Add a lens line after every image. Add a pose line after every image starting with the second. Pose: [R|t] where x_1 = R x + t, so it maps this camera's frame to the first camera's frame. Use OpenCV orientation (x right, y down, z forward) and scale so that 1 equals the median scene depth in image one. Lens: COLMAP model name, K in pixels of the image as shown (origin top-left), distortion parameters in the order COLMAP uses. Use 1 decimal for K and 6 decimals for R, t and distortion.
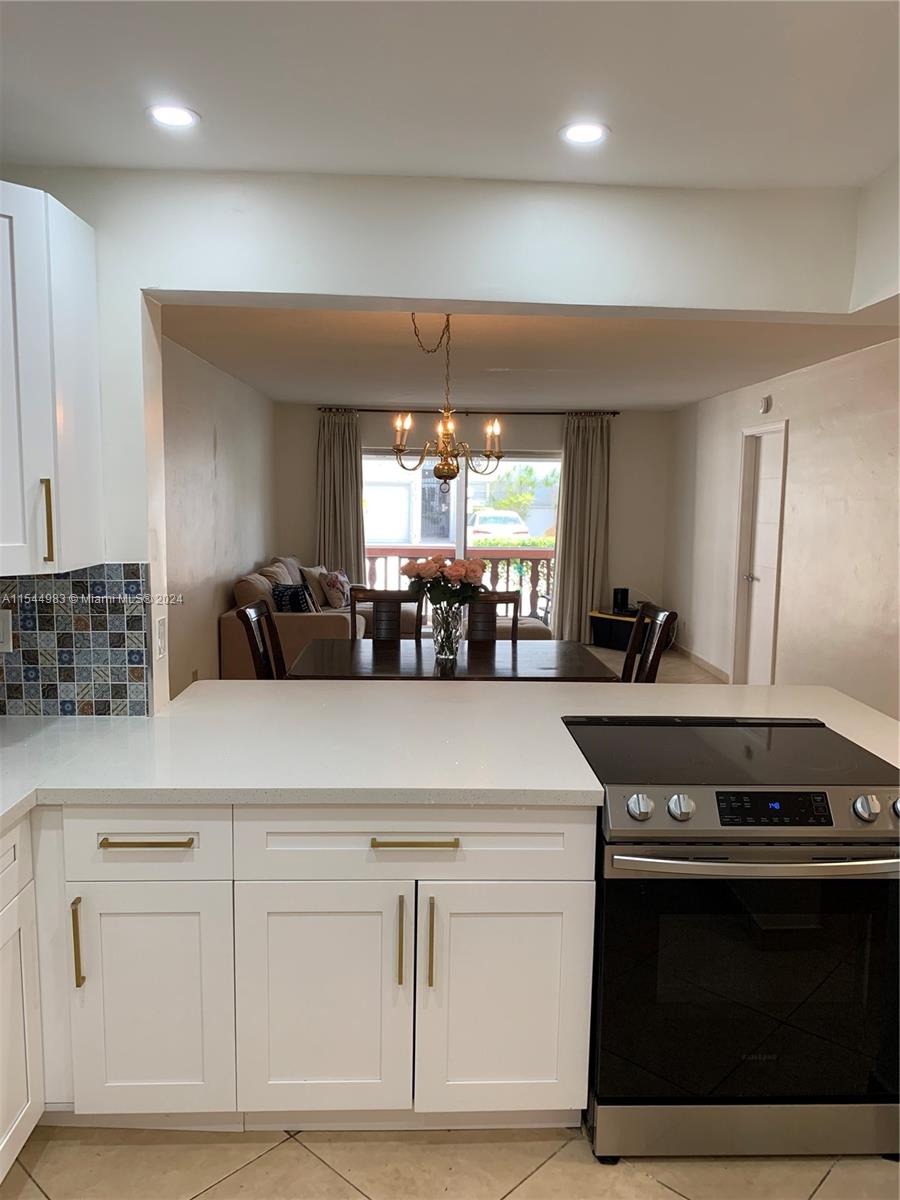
lens RADIAL K [[900.0, 0, 449.4], [0, 900.0, 646.7], [0, 0, 1]] dist [0.002682, -0.011185]
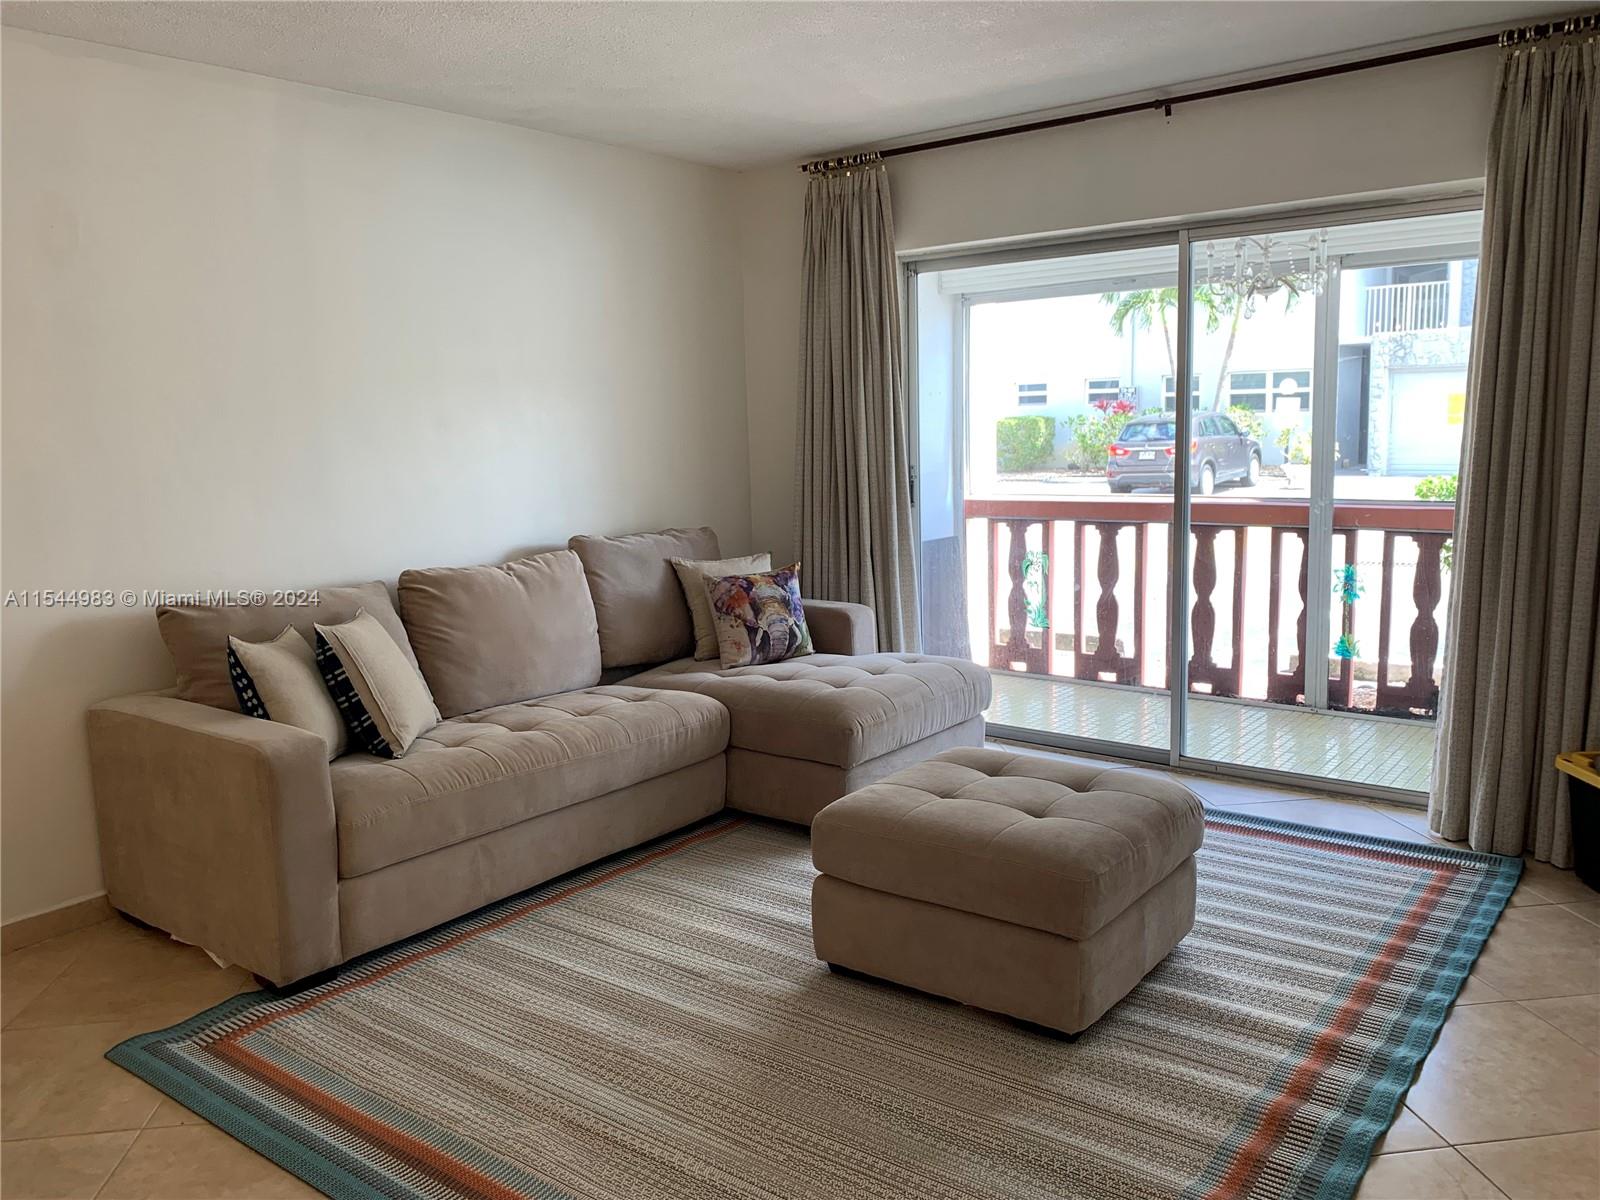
lens RADIAL K [[1229.3, 0, 800.0], [0, 1229.3, 600.0], [0, 0, 1]] dist [0.020098, -0.008473]
pose [[0.767893, 0.061571, -0.637612, 0.217926], [-0.069110, 0.997523, 0.013096, -0.075430], [0.636839, 0.034009, 0.770246, 0.569186]]
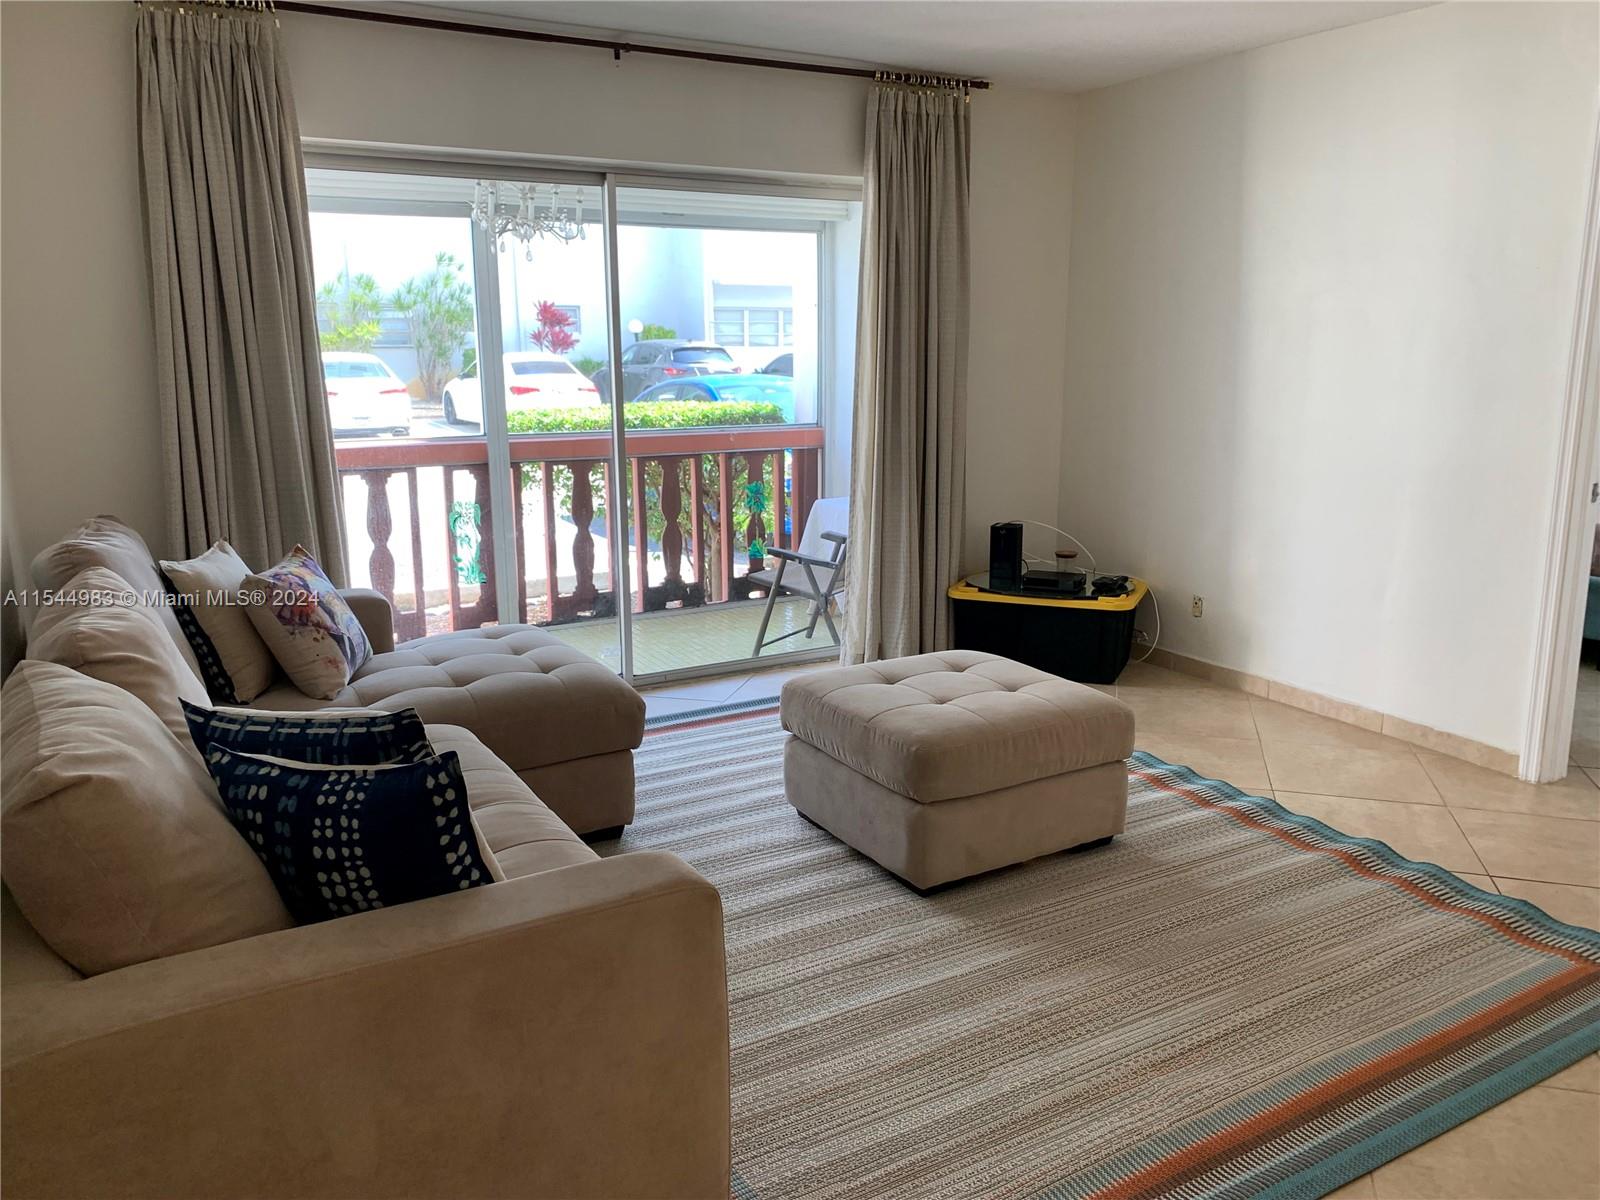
lens RADIAL K [[1227.6, 0, 800.0], [0, 1227.6, 600.0], [0, 0, 1]] dist [0.012114, 0.004713]
pose [[0.887122, -0.113489, 0.447364, -0.151300], [0.091067, 0.993282, 0.071394, -0.080625], [-0.452461, -0.022595, 0.891498, 0.548654]]
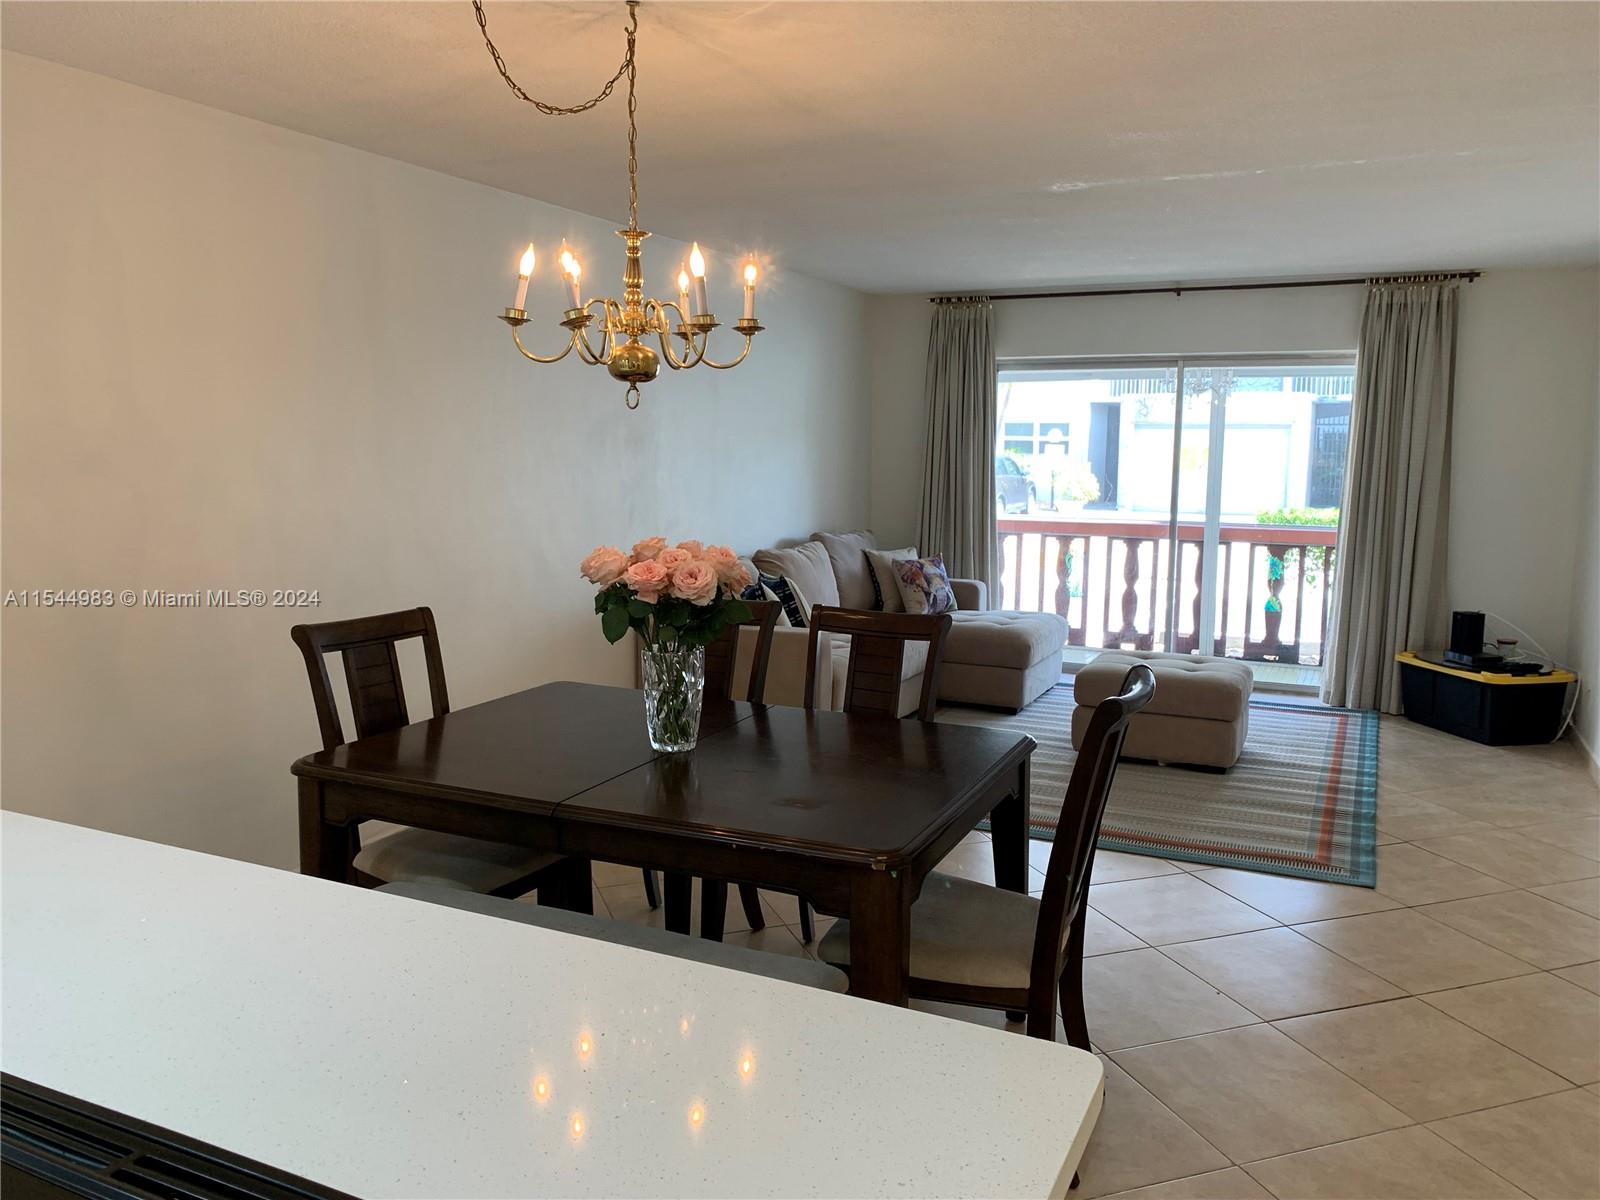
lens RADIAL K [[1200.0, 0, 800.0], [0, 1200.0, 600.0], [0, 0, 1]] dist [0.002682, -0.011185]
pose [[0.885258, 0.056391, -0.461669, 0.171227], [-0.074962, 0.996944, -0.021968, -0.028794], [0.459020, 0.054055, 0.886780, 0.220890]]
